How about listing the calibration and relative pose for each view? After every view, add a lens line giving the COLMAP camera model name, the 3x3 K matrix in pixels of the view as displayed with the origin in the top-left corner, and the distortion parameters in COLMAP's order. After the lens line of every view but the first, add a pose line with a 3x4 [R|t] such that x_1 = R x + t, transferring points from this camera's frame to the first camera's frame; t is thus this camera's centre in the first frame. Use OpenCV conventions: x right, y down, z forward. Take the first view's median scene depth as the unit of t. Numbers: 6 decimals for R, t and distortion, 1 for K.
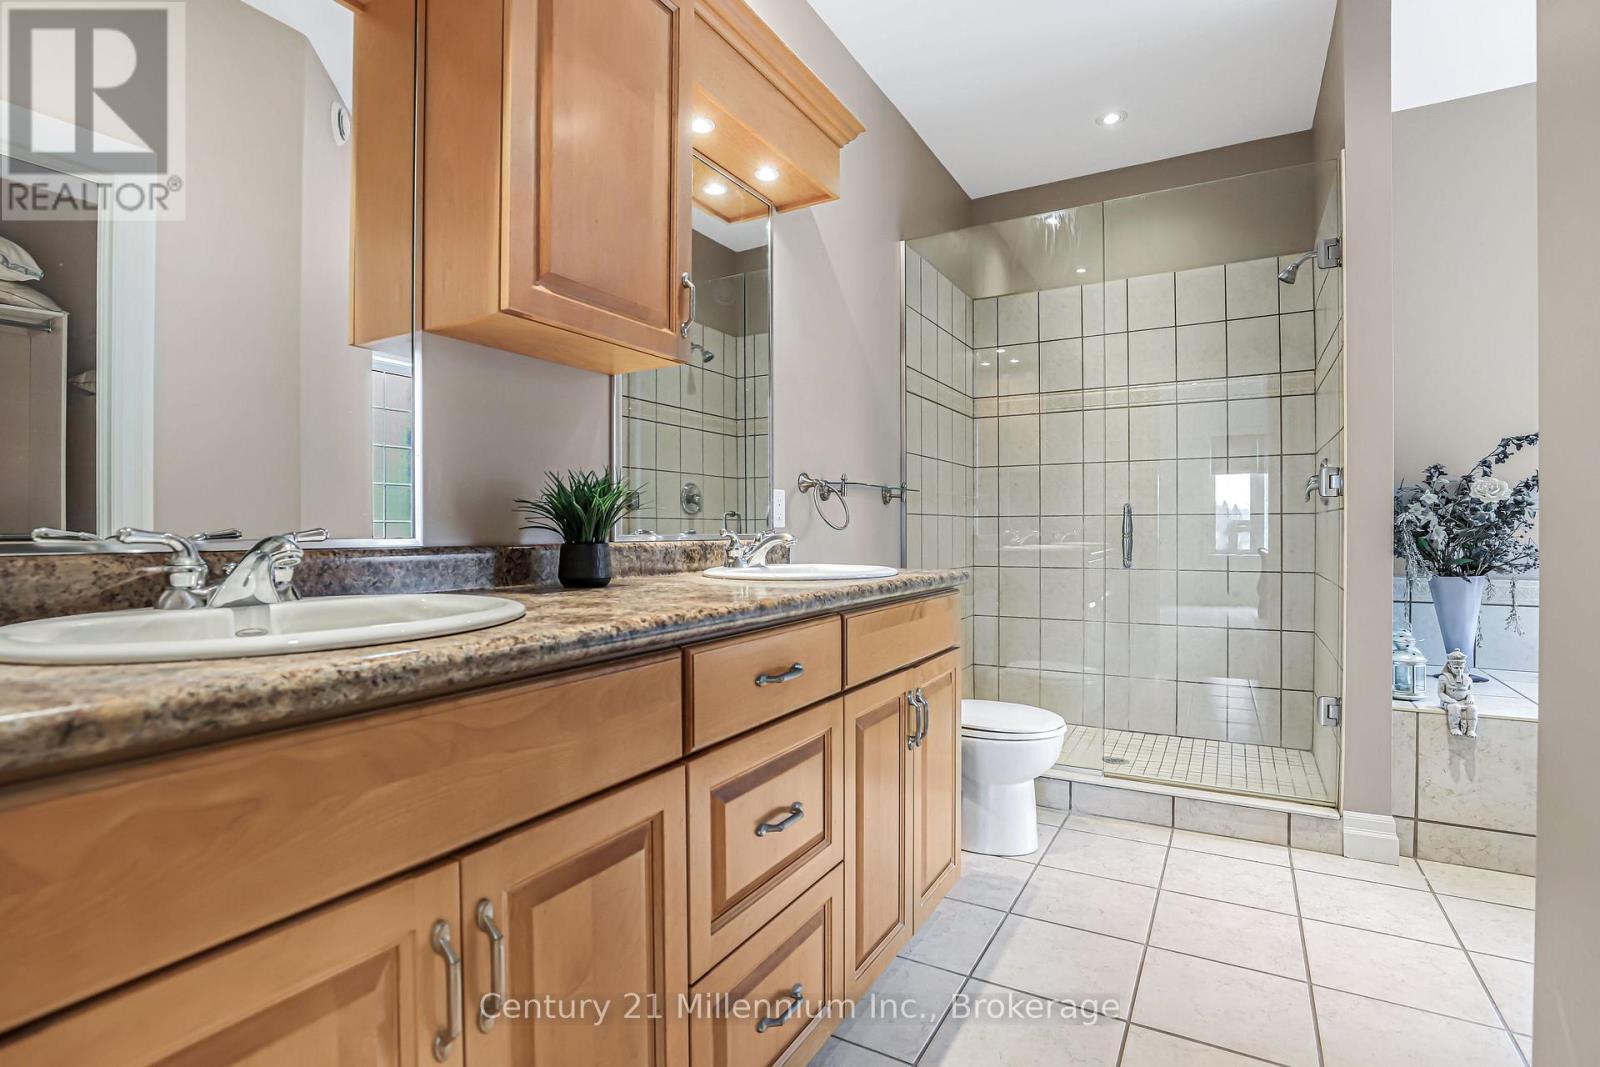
lens RADIAL K [[762.9, 0, 795.5], [0, 762.9, 537.6], [0, 0, 1]] dist [-0.020584, -0.000531]
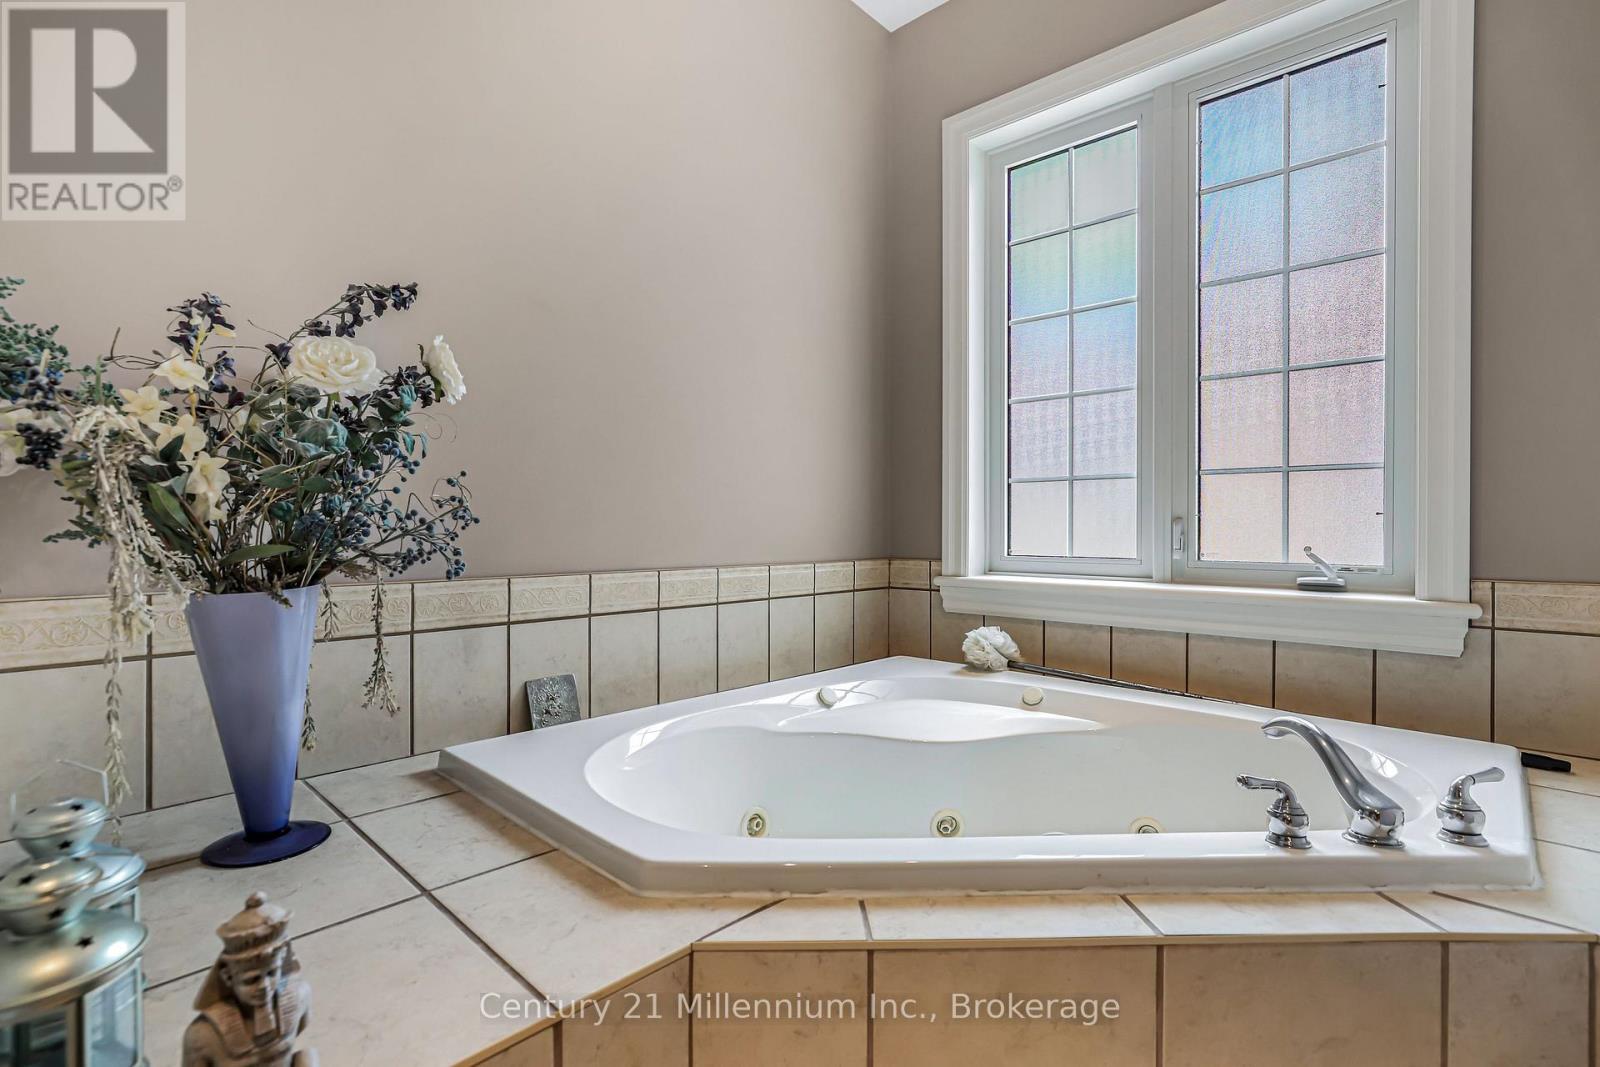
lens RADIAL K [[762.9, 0, 801.1], [0, 762.9, 531.7], [0, 0, 1]] dist [-0.020584, -0.000531]
pose [[0.230181, -0.004466, 0.973138, 0.565456], [0.003218, 0.999987, 0.003828, 0.020642], [-0.973143, 0.002251, 0.230192, 0.634657]]
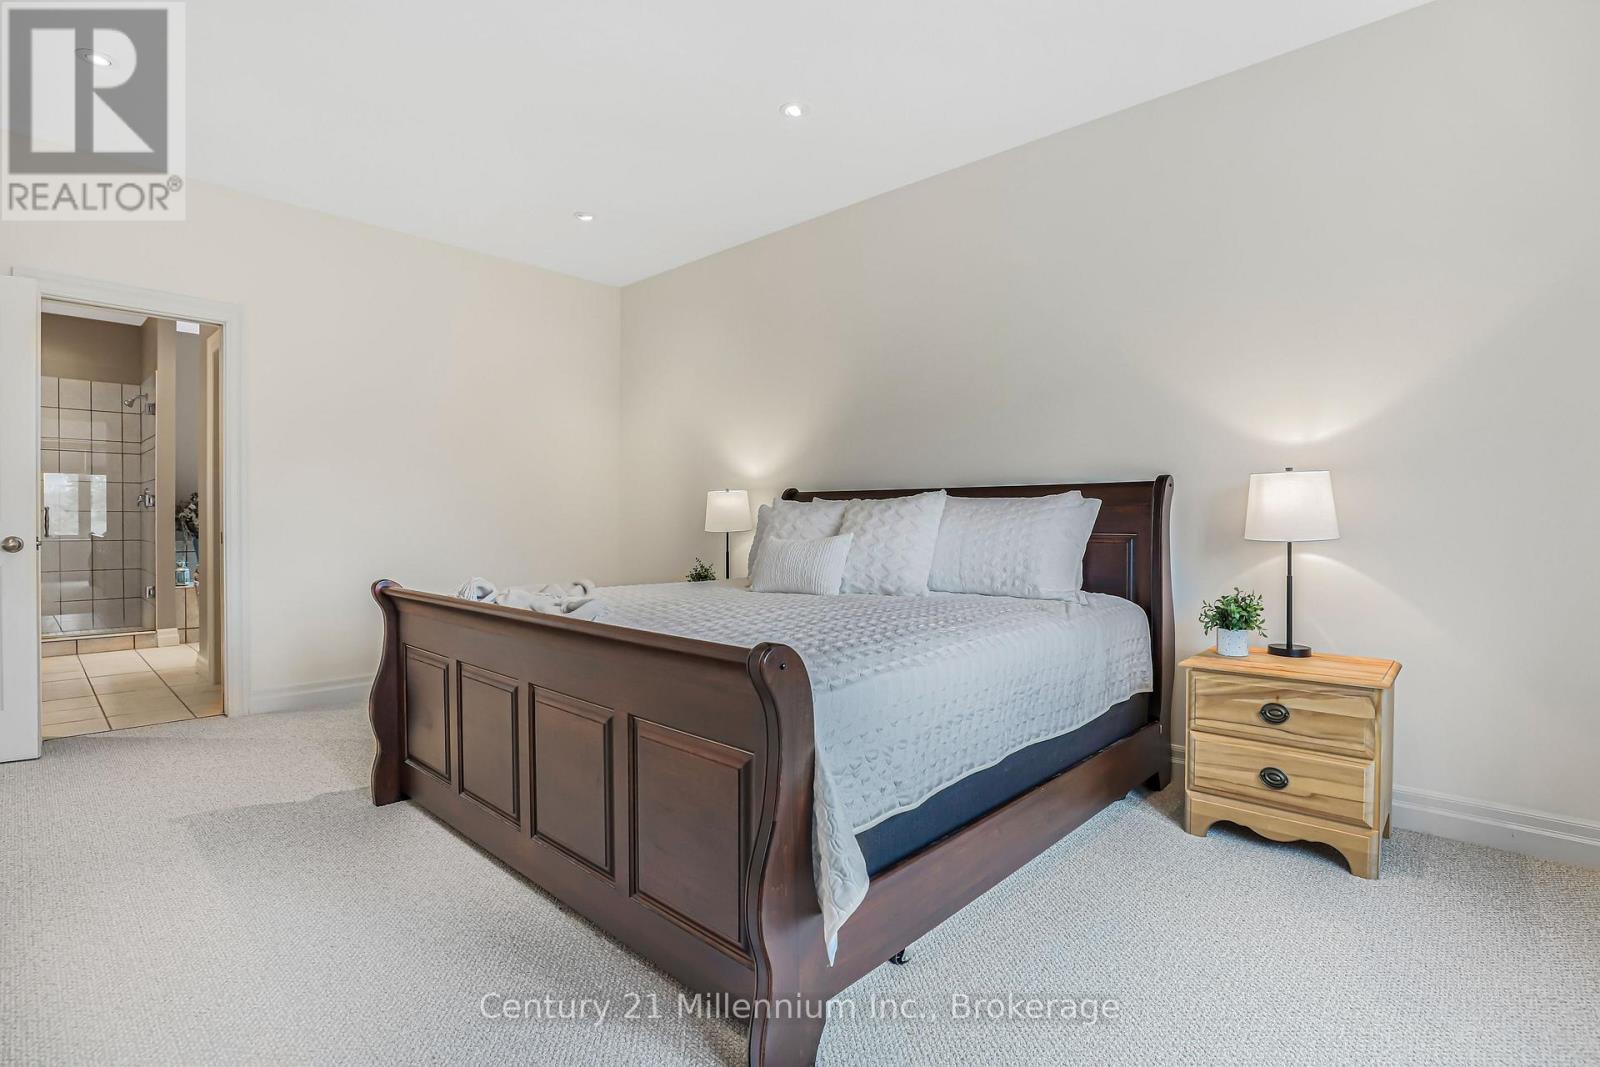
lens RADIAL K [[762.9, 0, 788.7], [0, 762.9, 533.6], [0, 0, 1]] dist [-0.020584, -0.000531]
pose [[0.238440, -0.005112, 0.971144, -1.045572], [0.003888, 0.999983, 0.004309, 0.030411], [-0.971149, 0.002749, 0.238456, -1.433302]]
